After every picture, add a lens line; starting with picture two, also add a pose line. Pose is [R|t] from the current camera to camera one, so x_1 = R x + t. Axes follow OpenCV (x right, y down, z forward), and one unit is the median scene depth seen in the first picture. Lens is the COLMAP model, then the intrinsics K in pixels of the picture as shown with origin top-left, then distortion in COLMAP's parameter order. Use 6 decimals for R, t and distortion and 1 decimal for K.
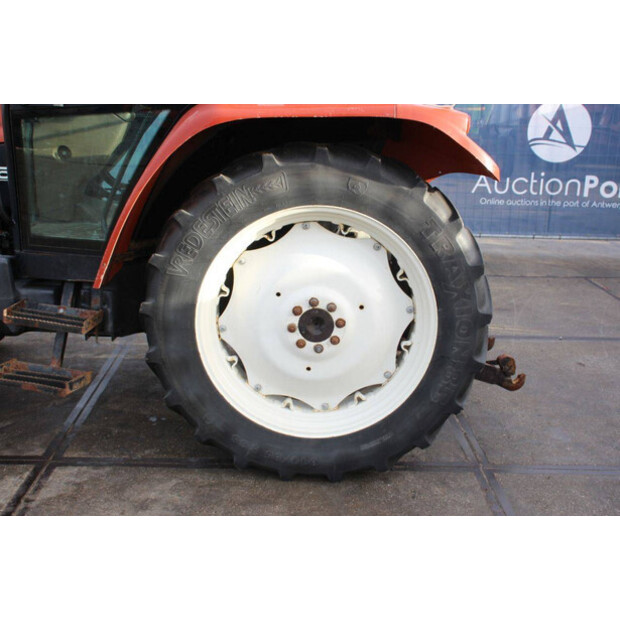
lens RADIAL K [[762.7, 0, 310.0], [0, 762.7, 310.0], [0, 0, 1]] dist [-0.027404, 0.364231]
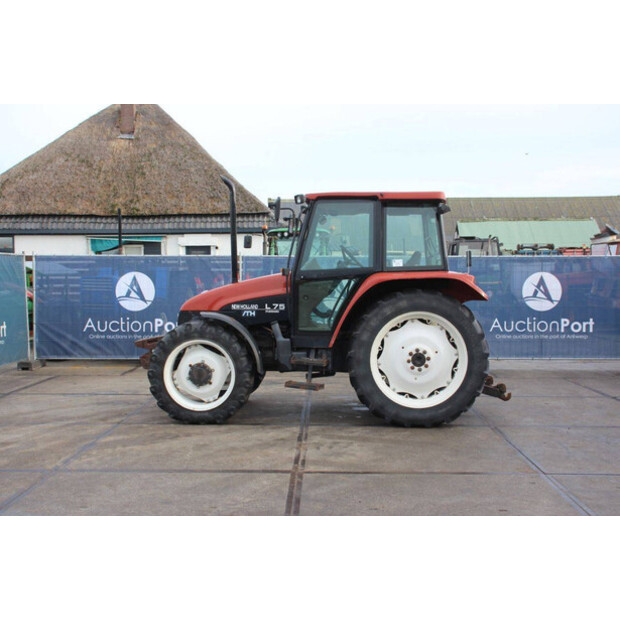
lens RADIAL K [[762.7, 0, 310.0], [0, 762.7, 310.0], [0, 0, 1]] dist [-0.027404, 0.364231]
pose [[0.998757, -0.023282, -0.044070, -0.223061], [0.012502, 0.972953, -0.230664, 0.413791], [0.048249, 0.229826, 0.972035, -1.415161]]
